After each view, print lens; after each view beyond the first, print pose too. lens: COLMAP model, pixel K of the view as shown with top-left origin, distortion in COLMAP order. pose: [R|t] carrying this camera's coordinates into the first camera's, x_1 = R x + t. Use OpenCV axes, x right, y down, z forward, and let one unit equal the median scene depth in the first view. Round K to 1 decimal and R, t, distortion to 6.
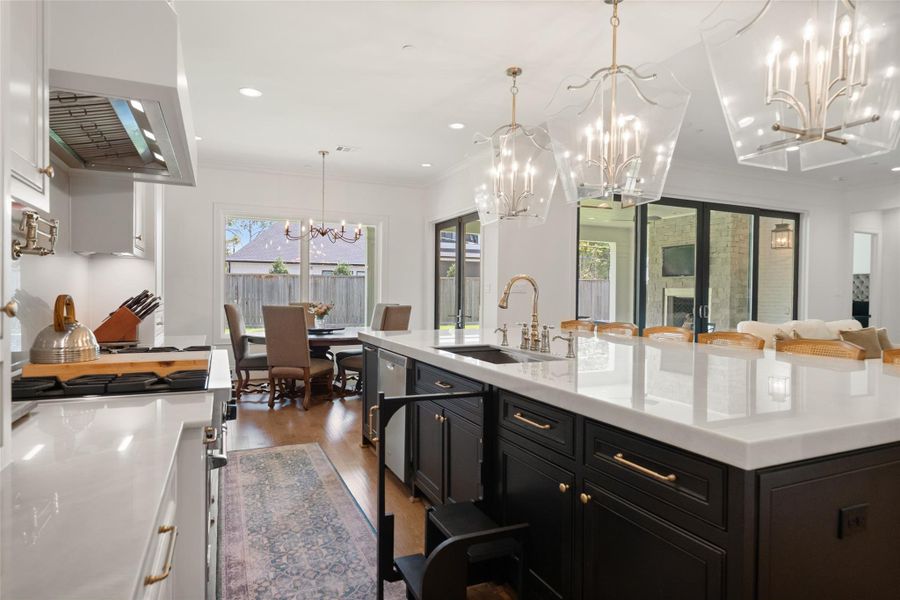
lens RADIAL K [[510.1, 0, 450.0], [0, 510.1, 300.0], [0, 0, 1]] dist [0.001454, 0.000204]
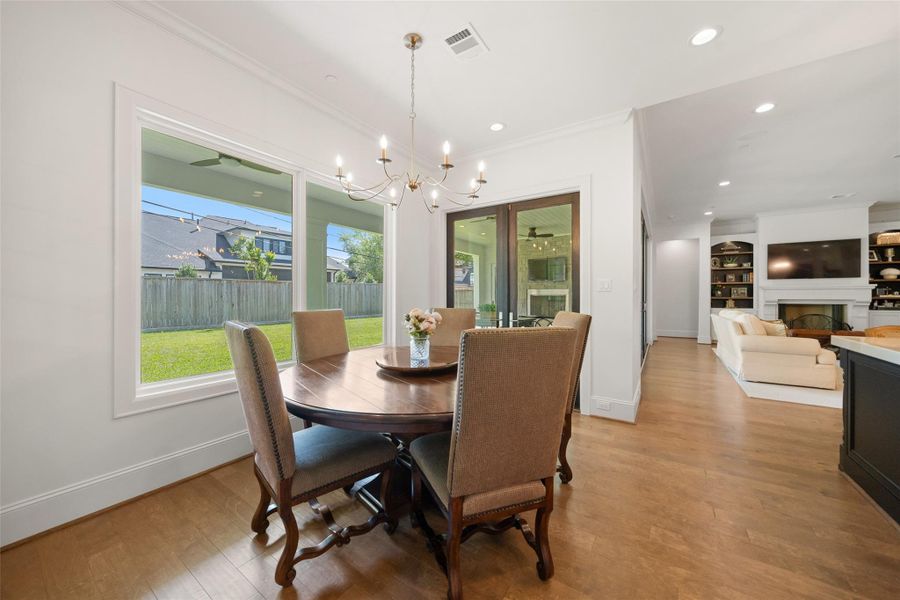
lens RADIAL K [[324.5, 0, 449.0], [0, 324.5, 294.6], [0, 0, 1]] dist [-0.000402, 0.000005]
pose [[0.847068, -0.011295, 0.531365, -0.233030], [0.015280, 0.999878, -0.003104, -0.009332], [-0.531265, 0.010748, 0.847138, 0.399585]]
